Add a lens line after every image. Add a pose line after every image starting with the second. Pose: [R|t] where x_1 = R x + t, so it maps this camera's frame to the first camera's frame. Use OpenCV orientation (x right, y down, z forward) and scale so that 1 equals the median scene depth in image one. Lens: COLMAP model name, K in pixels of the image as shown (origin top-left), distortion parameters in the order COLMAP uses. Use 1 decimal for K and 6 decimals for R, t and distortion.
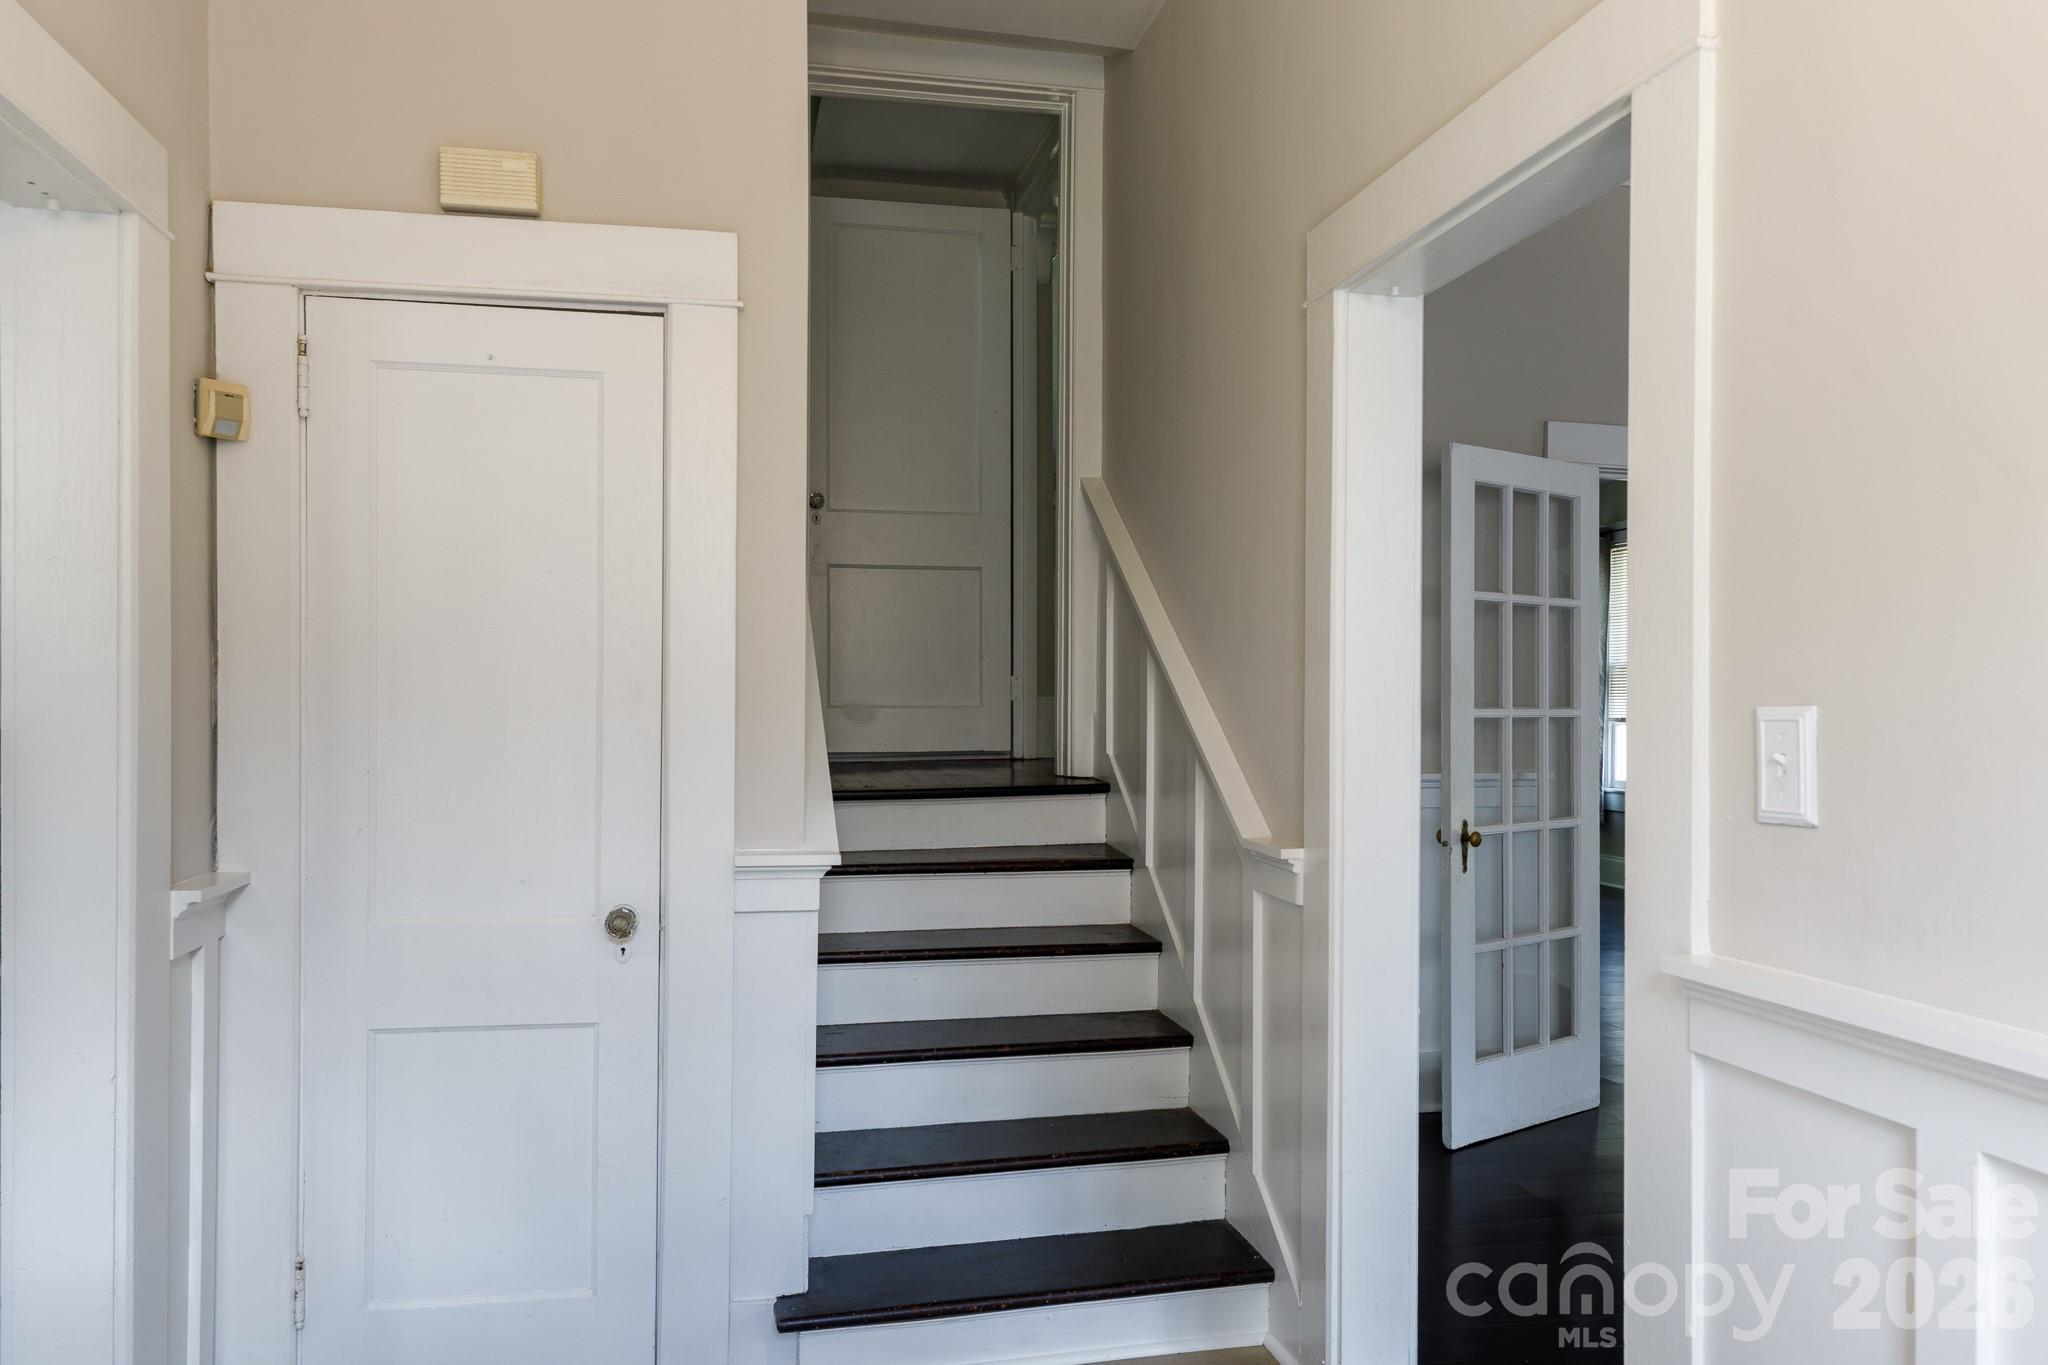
lens RADIAL K [[1394.8, 0, 1023.7], [0, 1394.8, 685.2], [0, 0, 1]] dist [-0.013115, -0.001290]
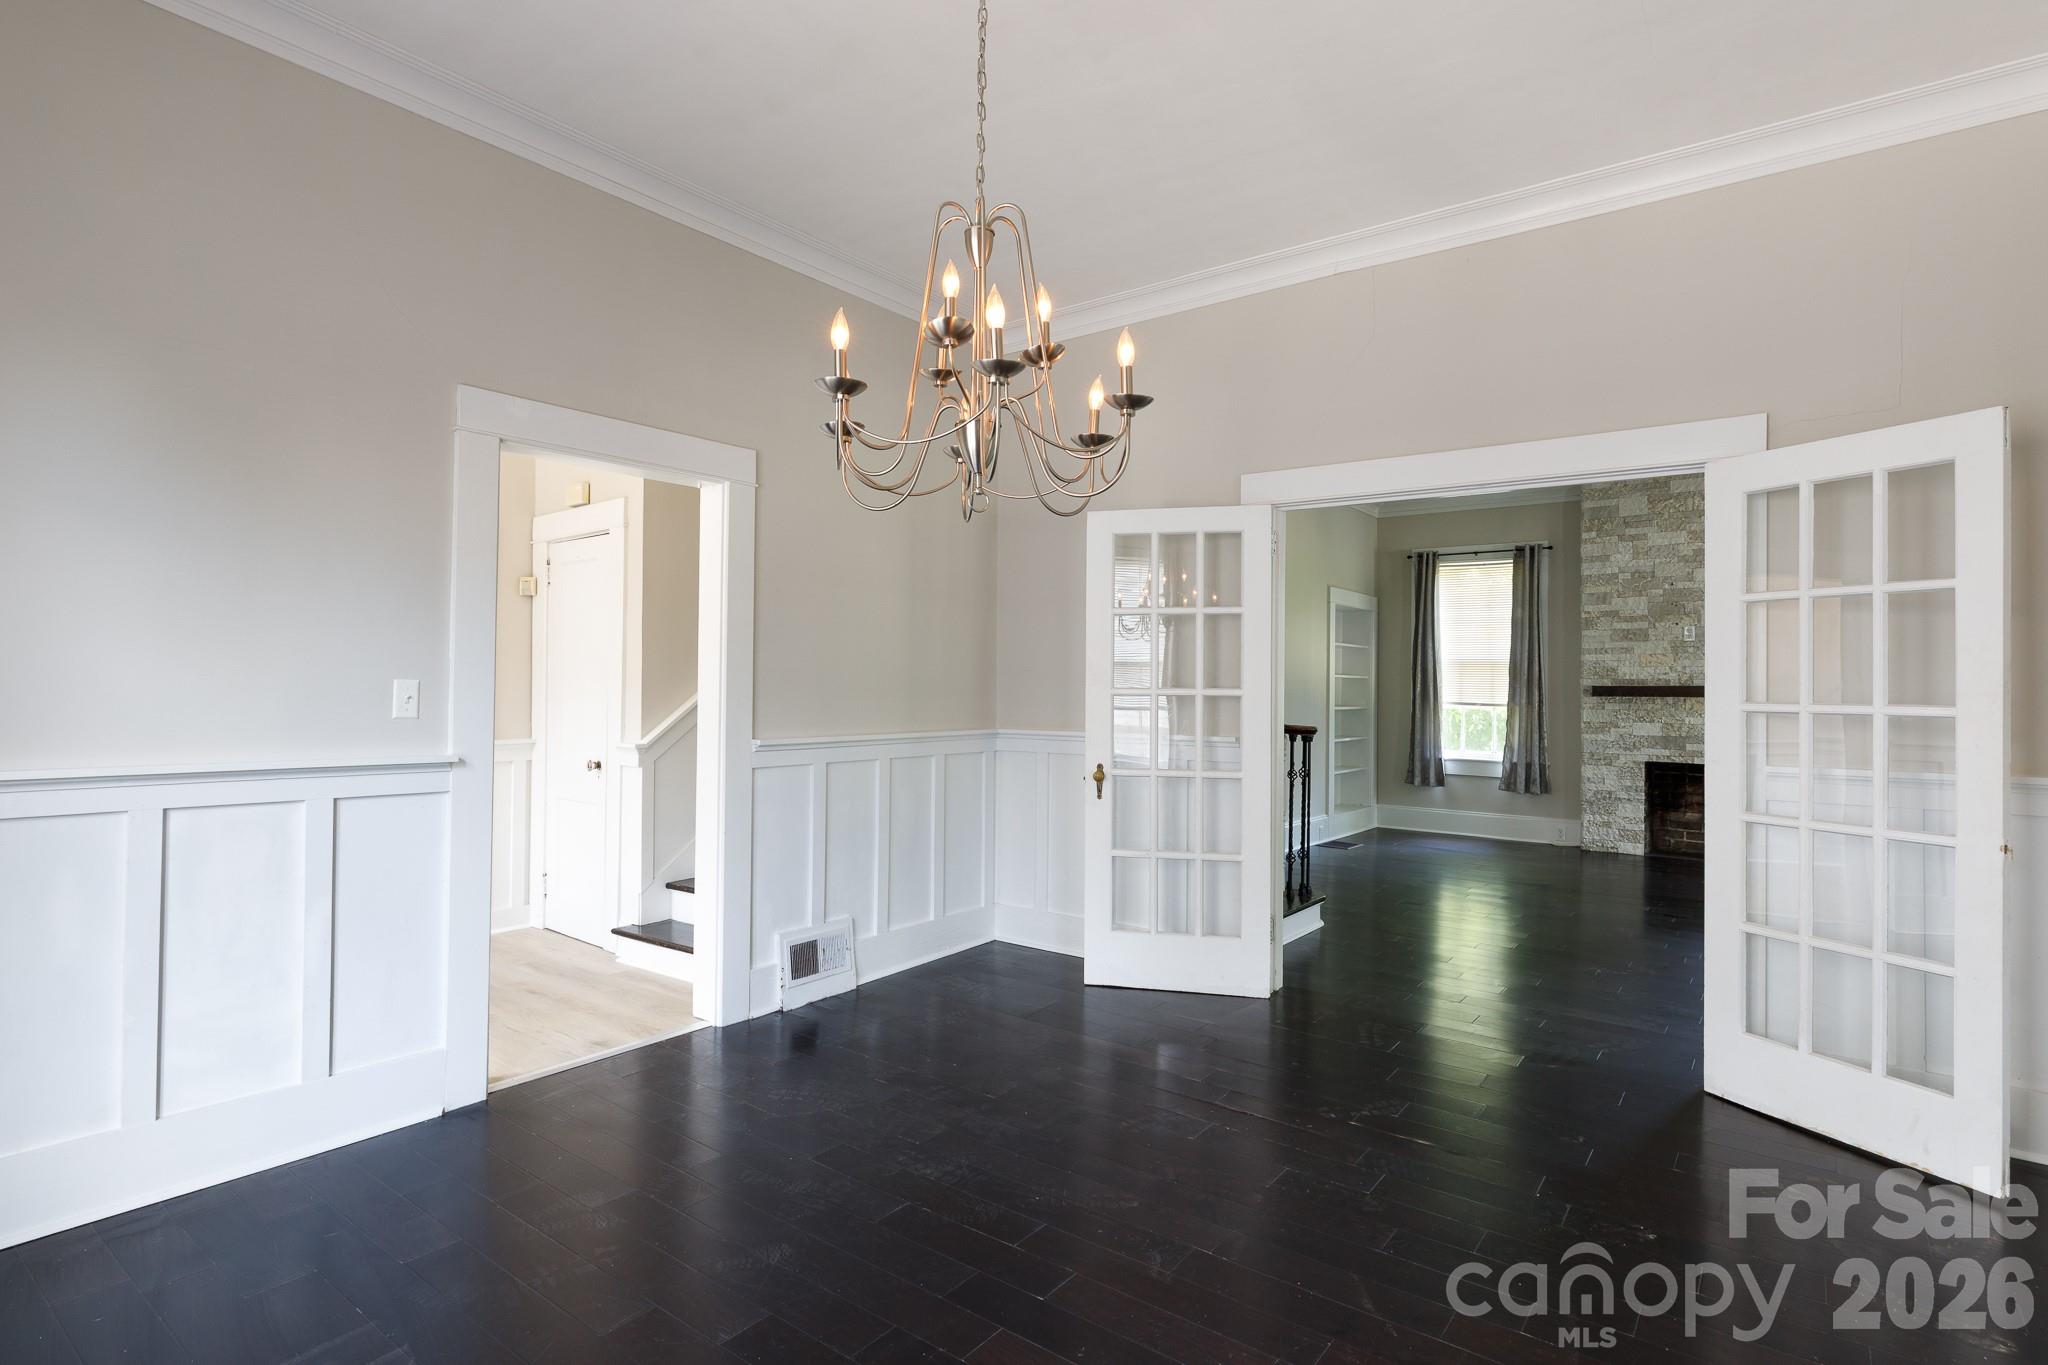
lens RADIAL K [[1032.5, 0, 1021.4], [0, 1032.5, 668.9], [0, 0, 1]] dist [0.003541, 0.000000]
pose [[0.635010, -0.004323, -0.772492, 1.057814], [-0.001983, 0.999972, -0.007226, 0.002699], [0.772502, 0.006120, 0.634983, 0.210655]]
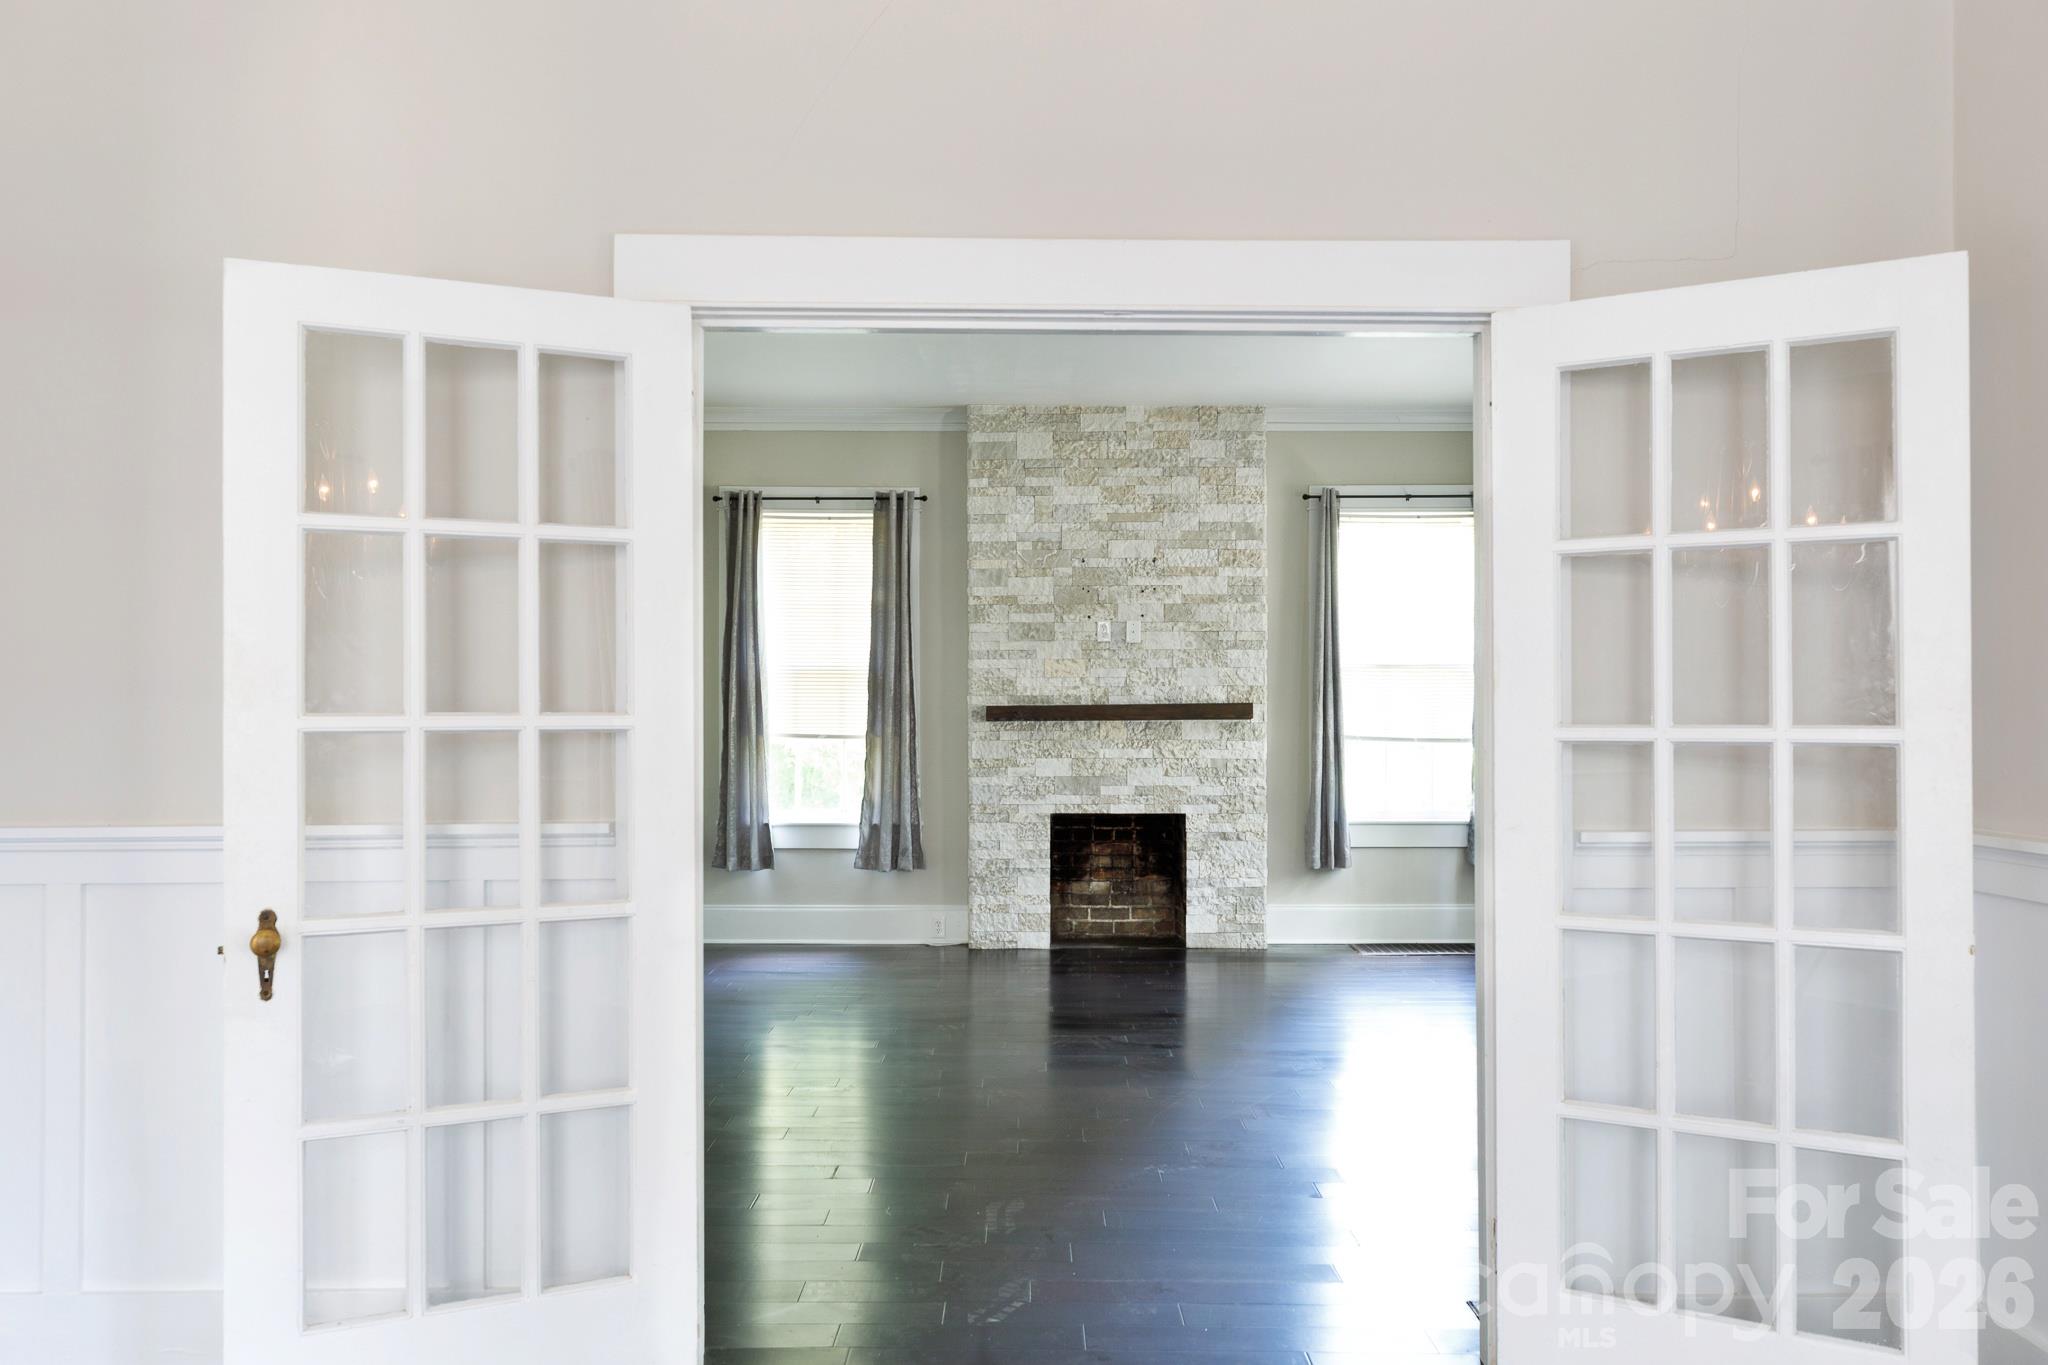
lens RADIAL K [[1489.6, 0, 1037.2], [0, 1489.6, 695.1], [0, 0, 1]] dist [-0.014363, -0.000244]
pose [[0.975910, -0.002482, -0.218161, 0.718864], [0.002107, 0.999996, -0.001952, 0.008631], [0.218165, 0.001445, 0.975911, 0.437412]]
